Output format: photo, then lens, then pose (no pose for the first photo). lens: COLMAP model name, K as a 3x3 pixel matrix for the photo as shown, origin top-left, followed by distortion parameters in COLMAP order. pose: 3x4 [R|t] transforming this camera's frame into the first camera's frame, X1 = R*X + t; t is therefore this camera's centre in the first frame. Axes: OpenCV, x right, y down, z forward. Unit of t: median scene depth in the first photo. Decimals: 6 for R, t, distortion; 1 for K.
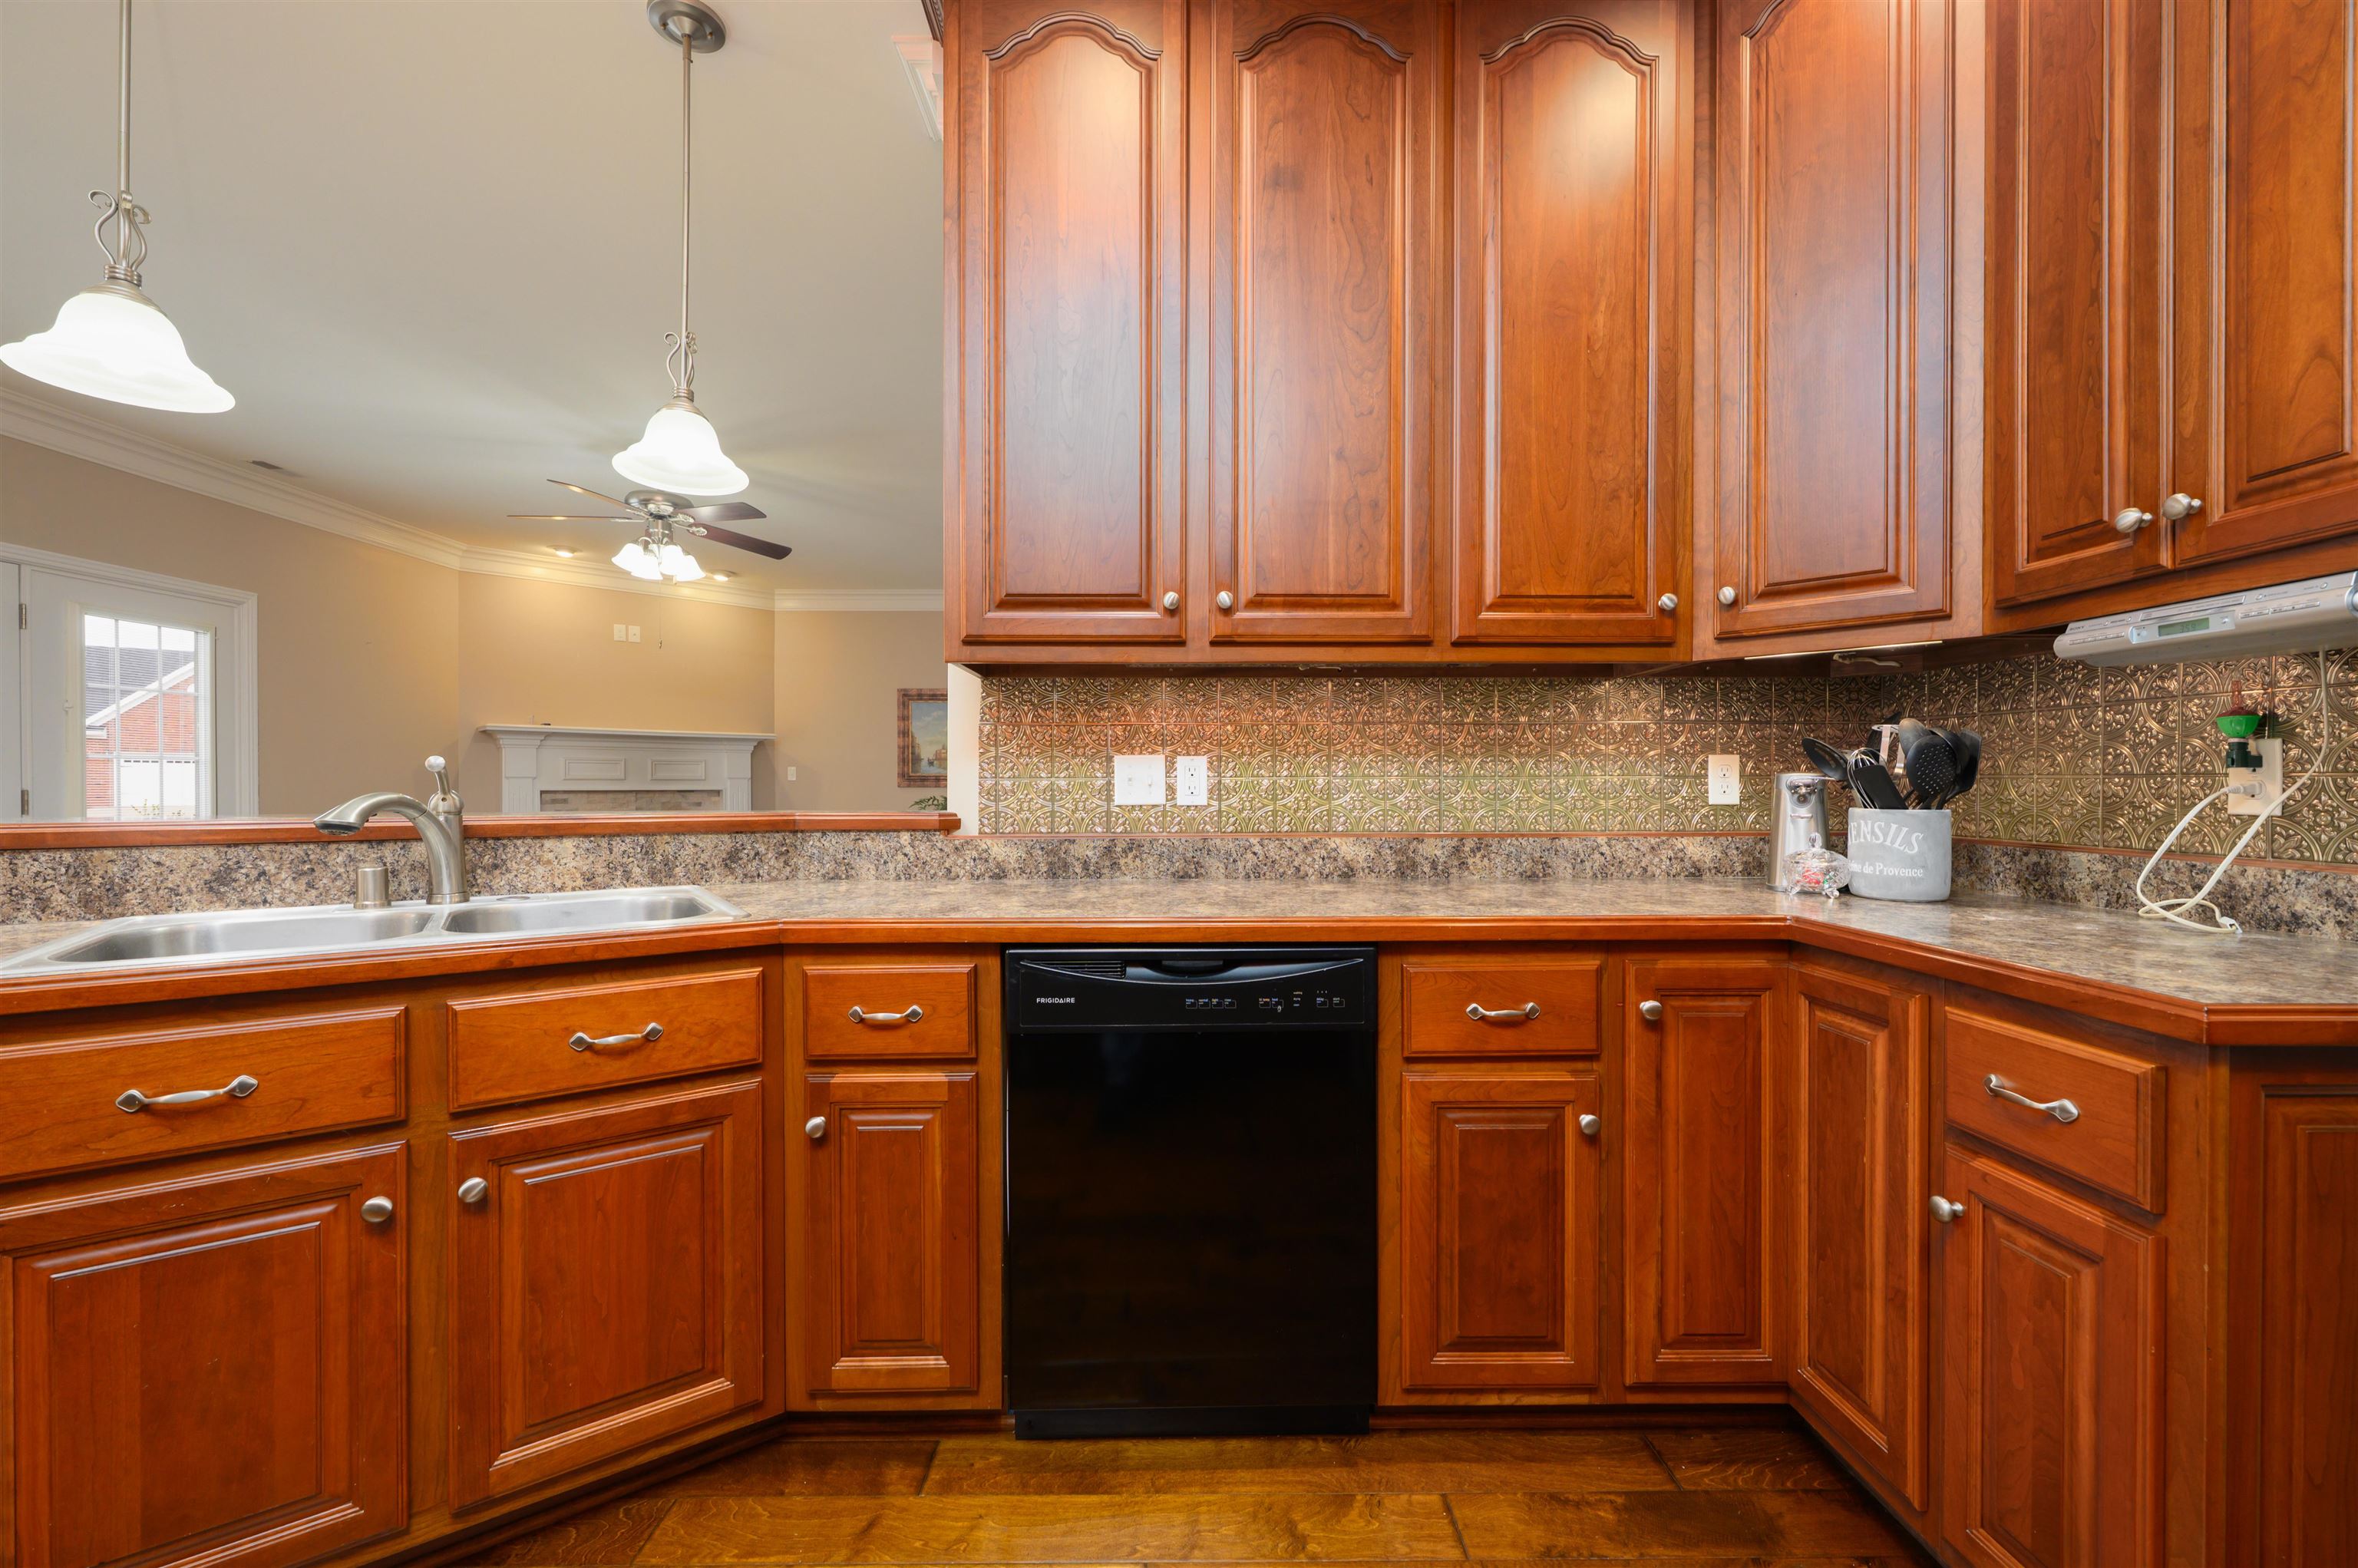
lens RADIAL K [[951.2, 0, 1197.6], [0, 951.2, 782.4], [0, 0, 1]] dist [0.000281, 0.000410]
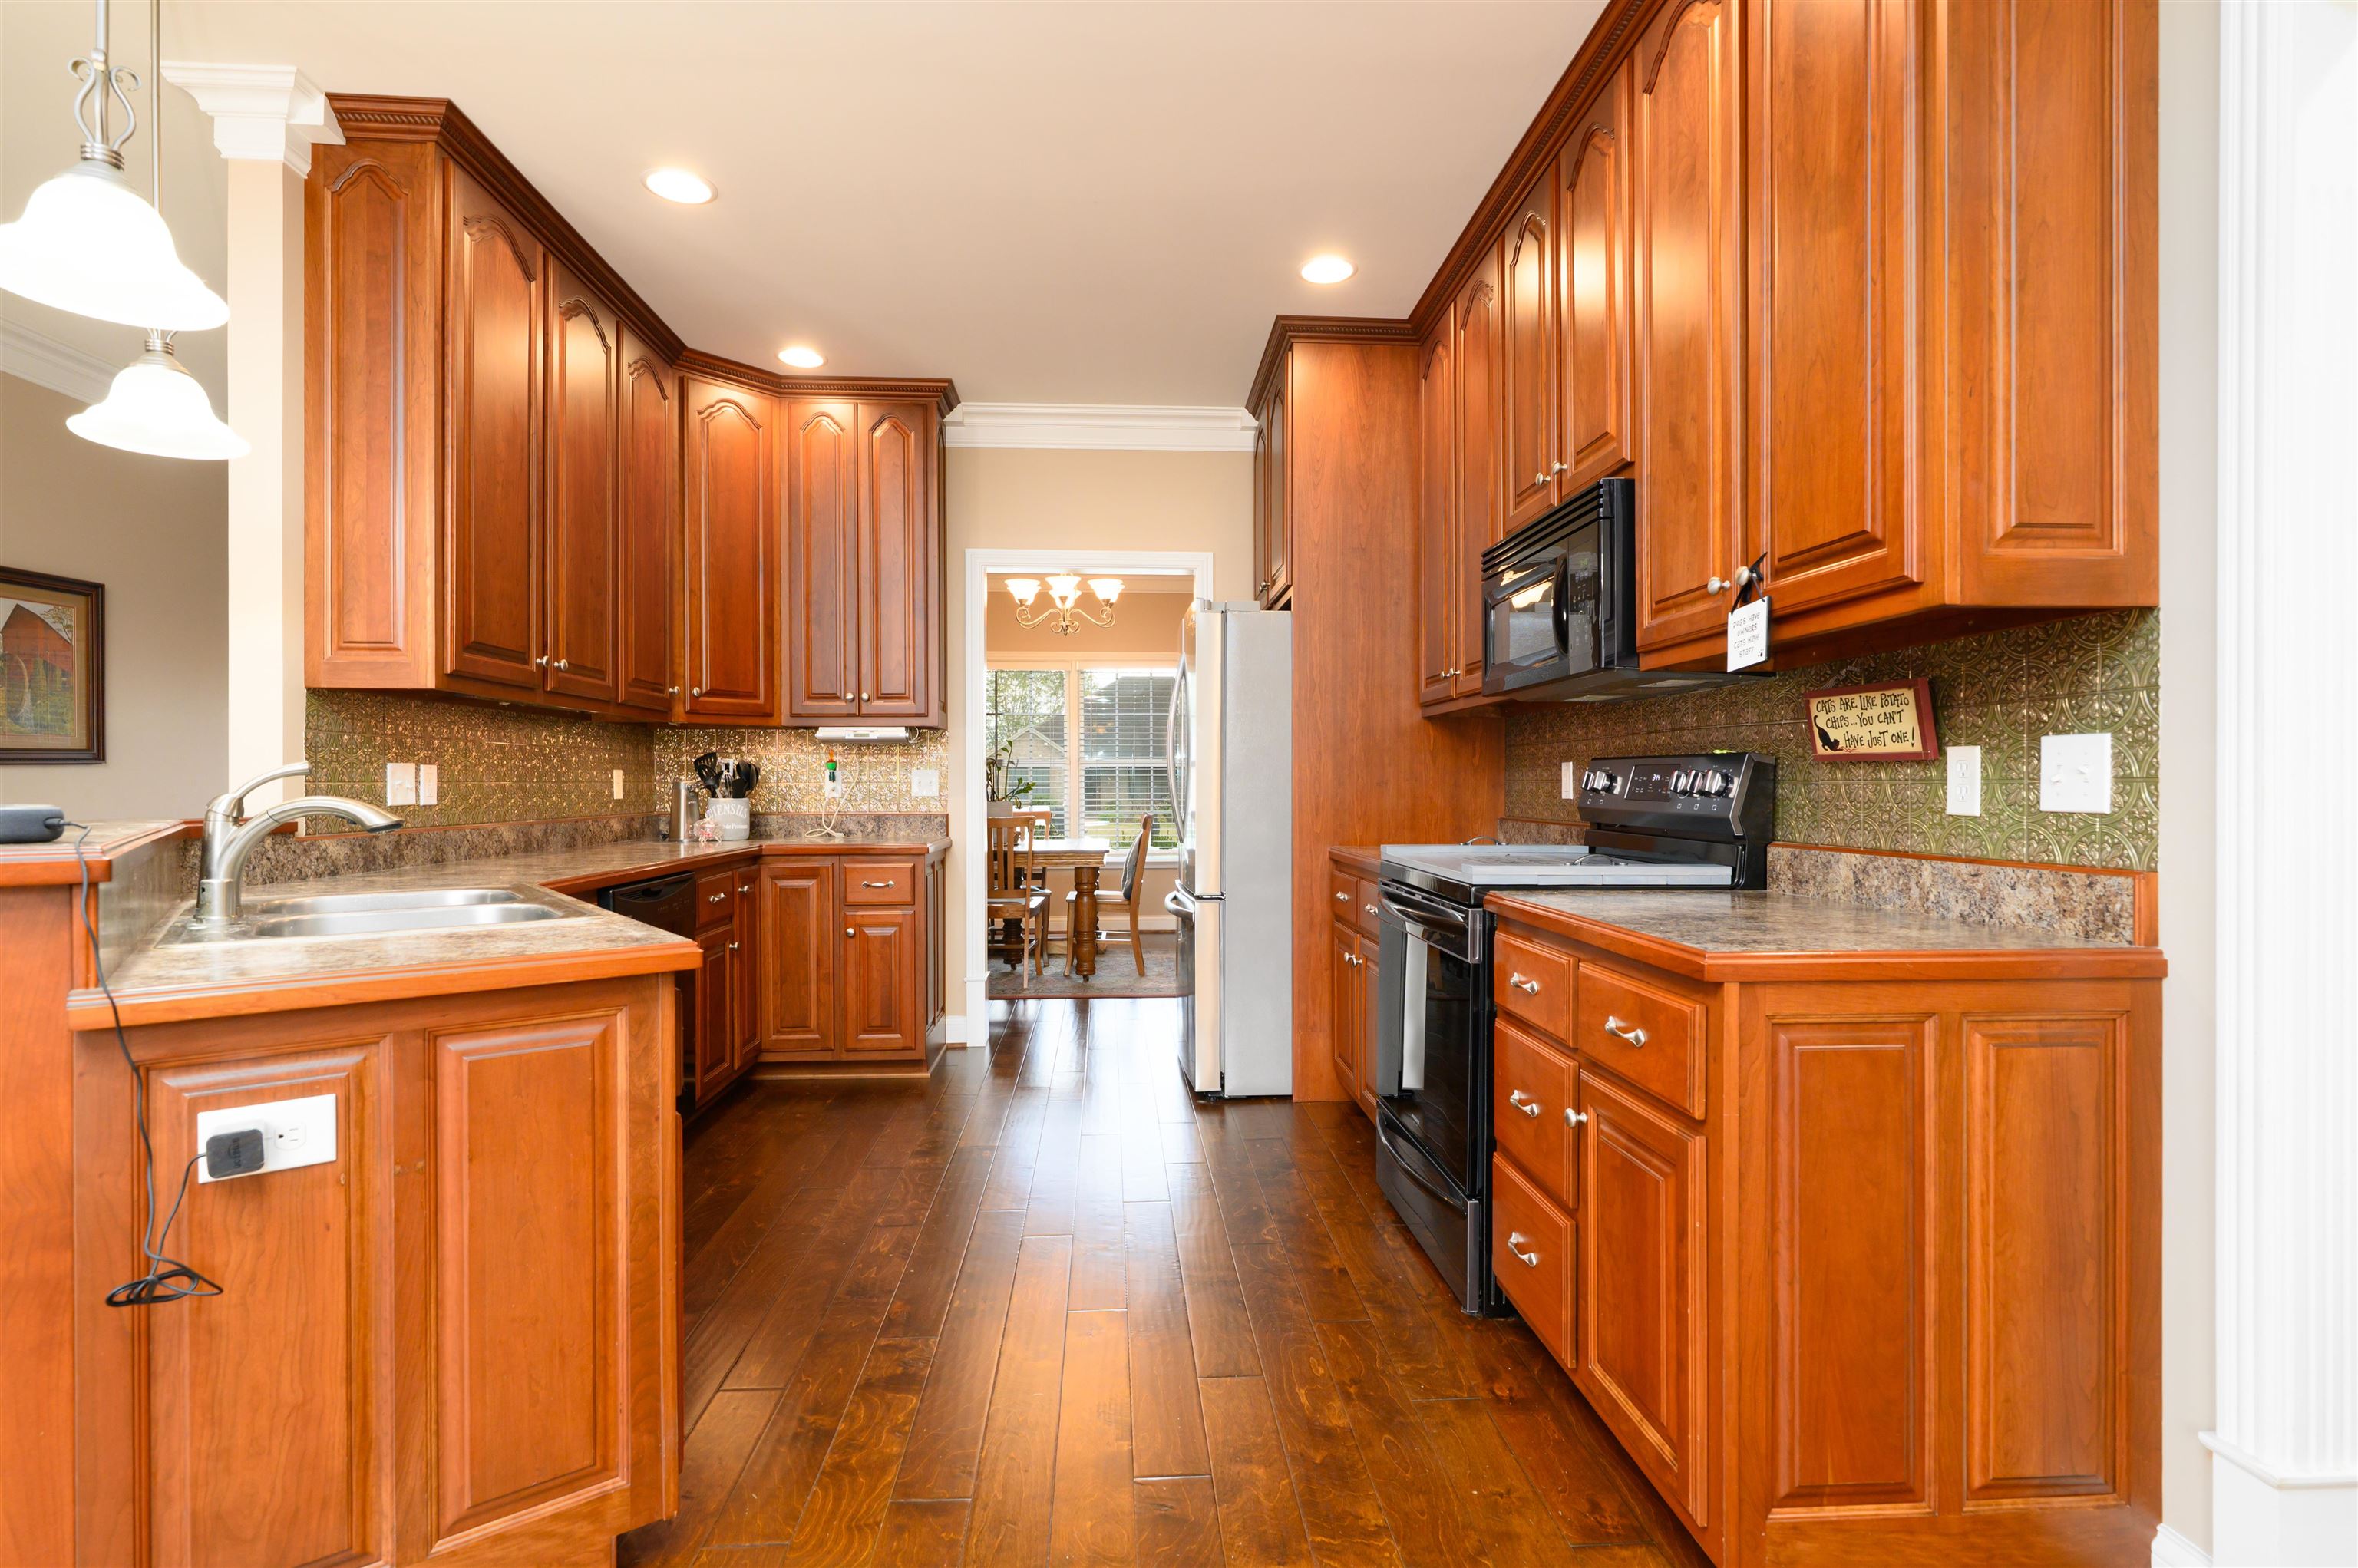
lens RADIAL K [[1121.4, 0, 1172.0], [0, 1121.4, 788.2], [0, 0, 1]] dist [-0.000293, 0.000496]
pose [[-0.036898, -0.002351, 0.999316, -1.454532], [0.000843, 0.999997, 0.002384, -0.000424], [-0.999319, 0.000930, -0.036896, 0.100059]]
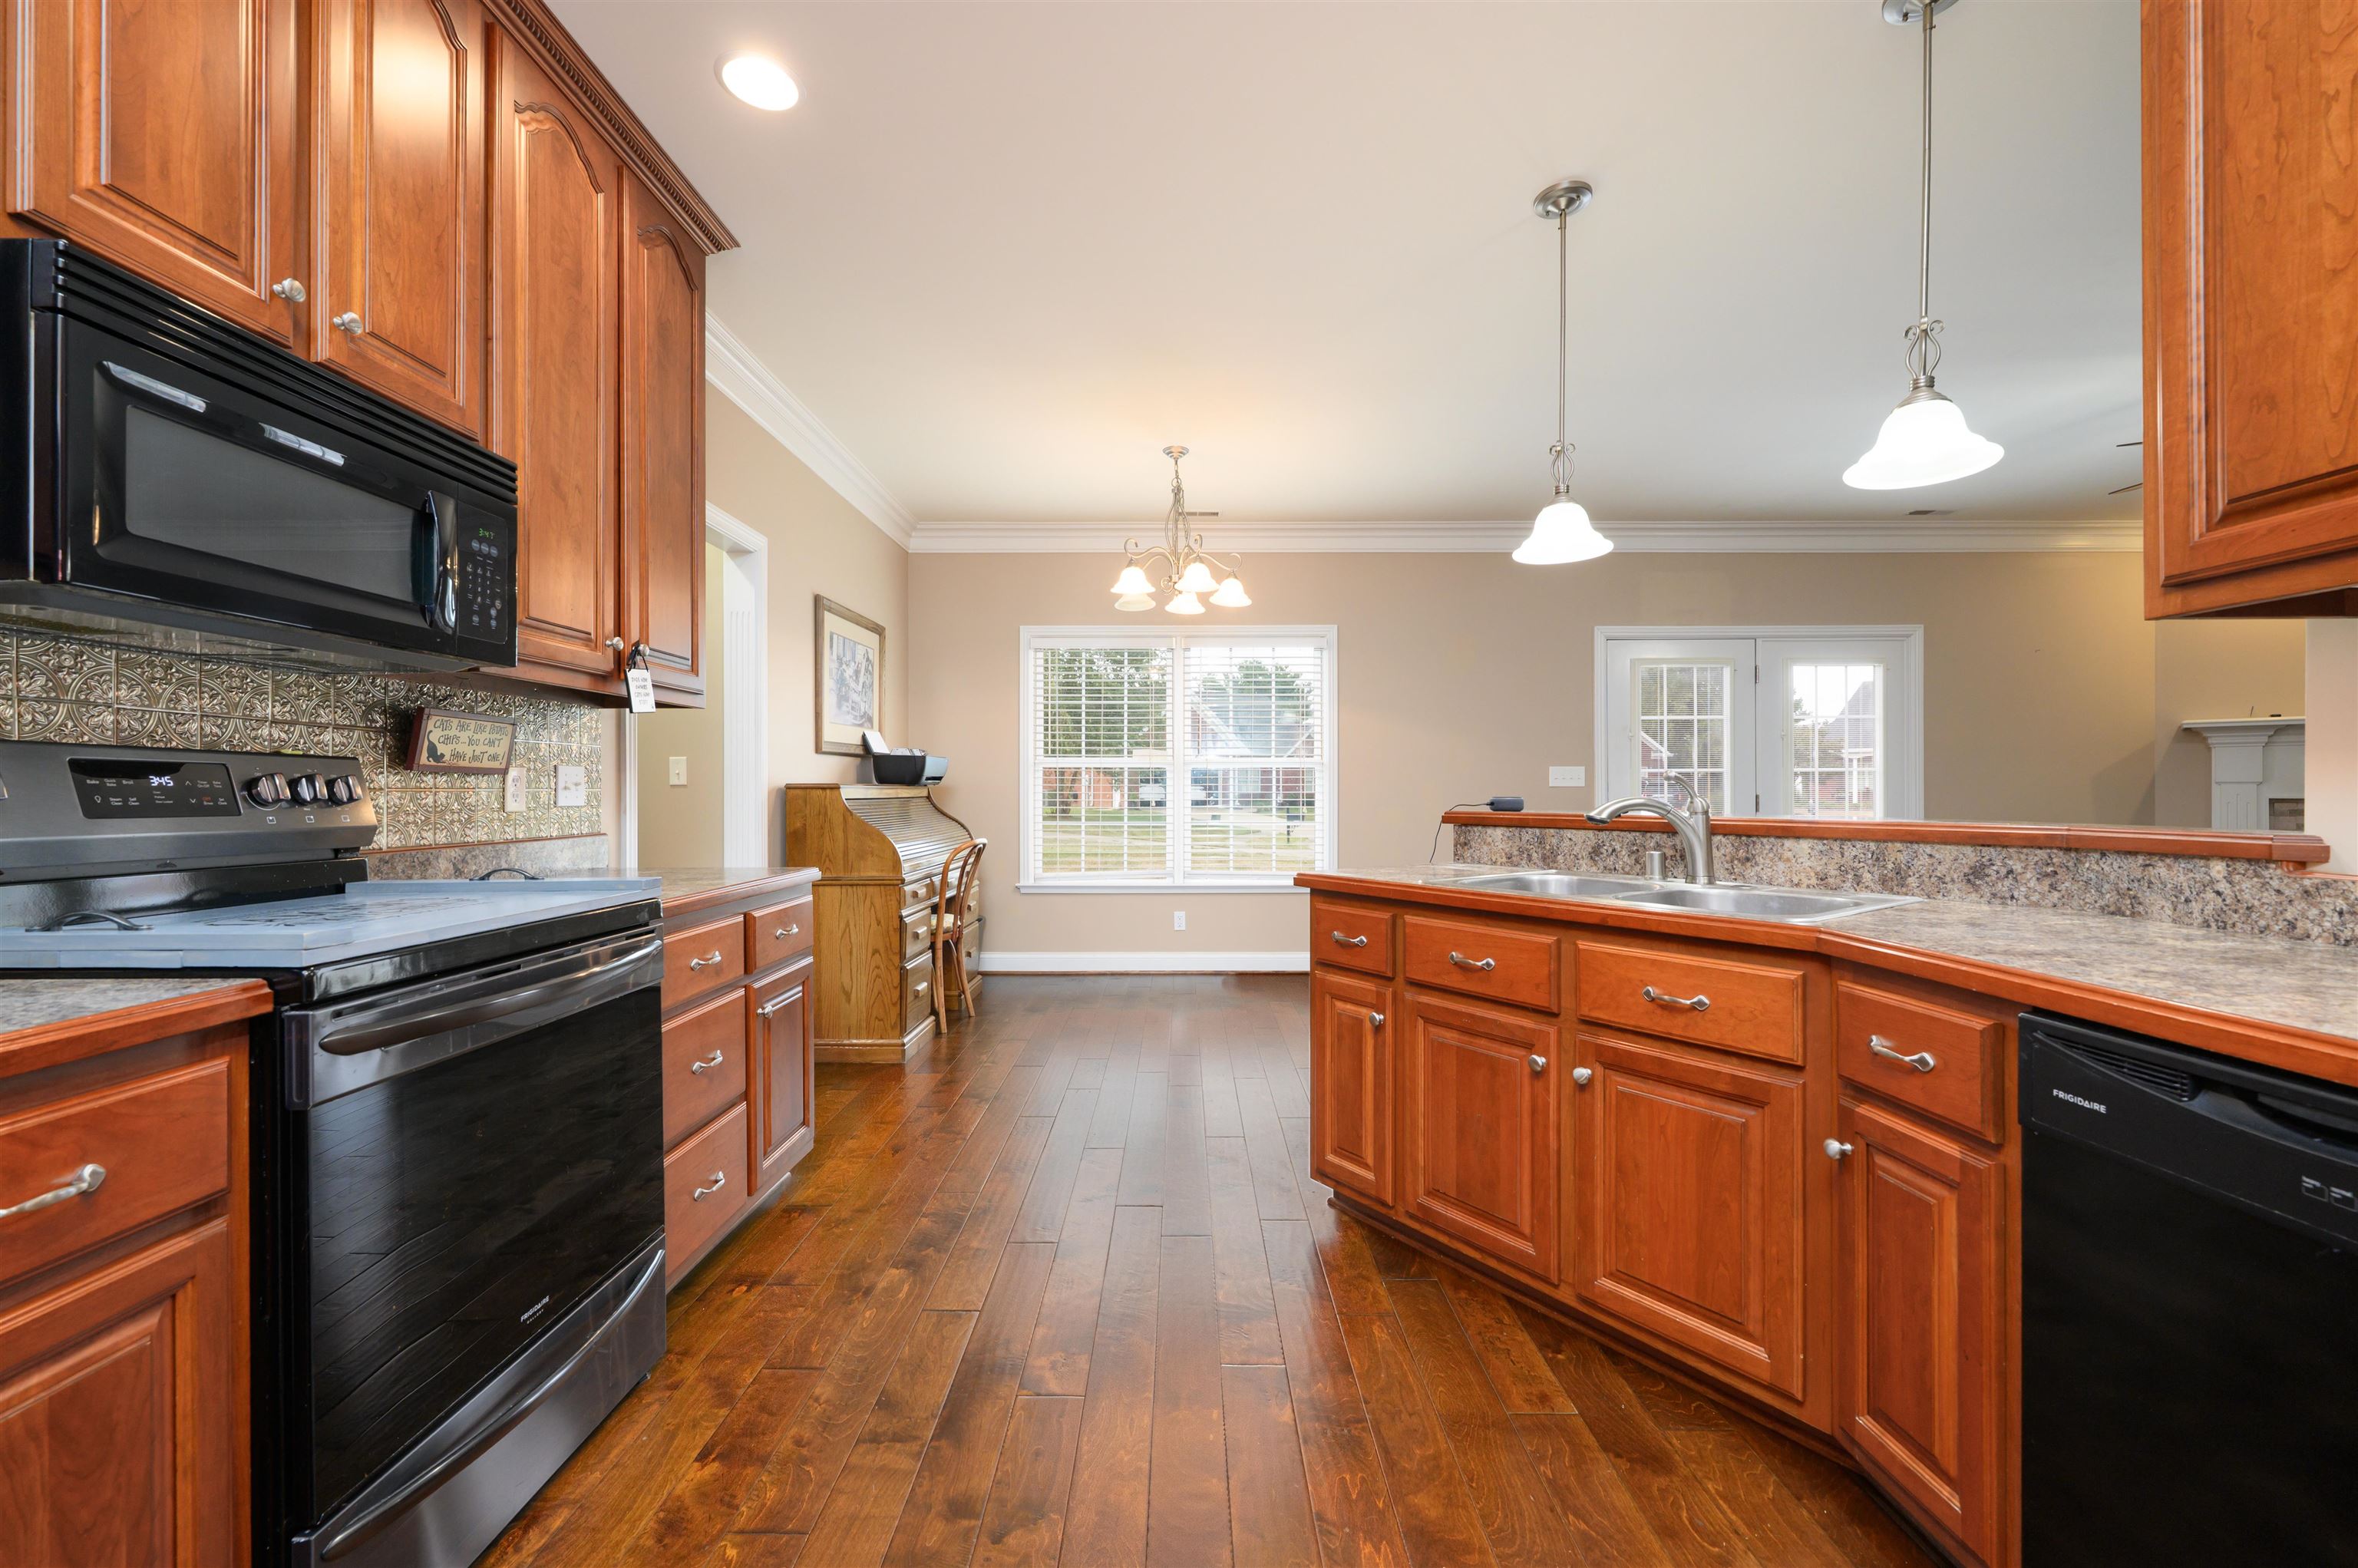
lens RADIAL K [[951.2, 0, 1187.0], [0, 951.2, 781.8], [0, 0, 1]] dist [0.000281, 0.000410]
pose [[-0.014605, -0.008022, -0.999861, 0.406504], [0.002186, 0.999965, -0.008055, -0.001582], [0.999891, -0.002303, -0.014587, 0.257495]]
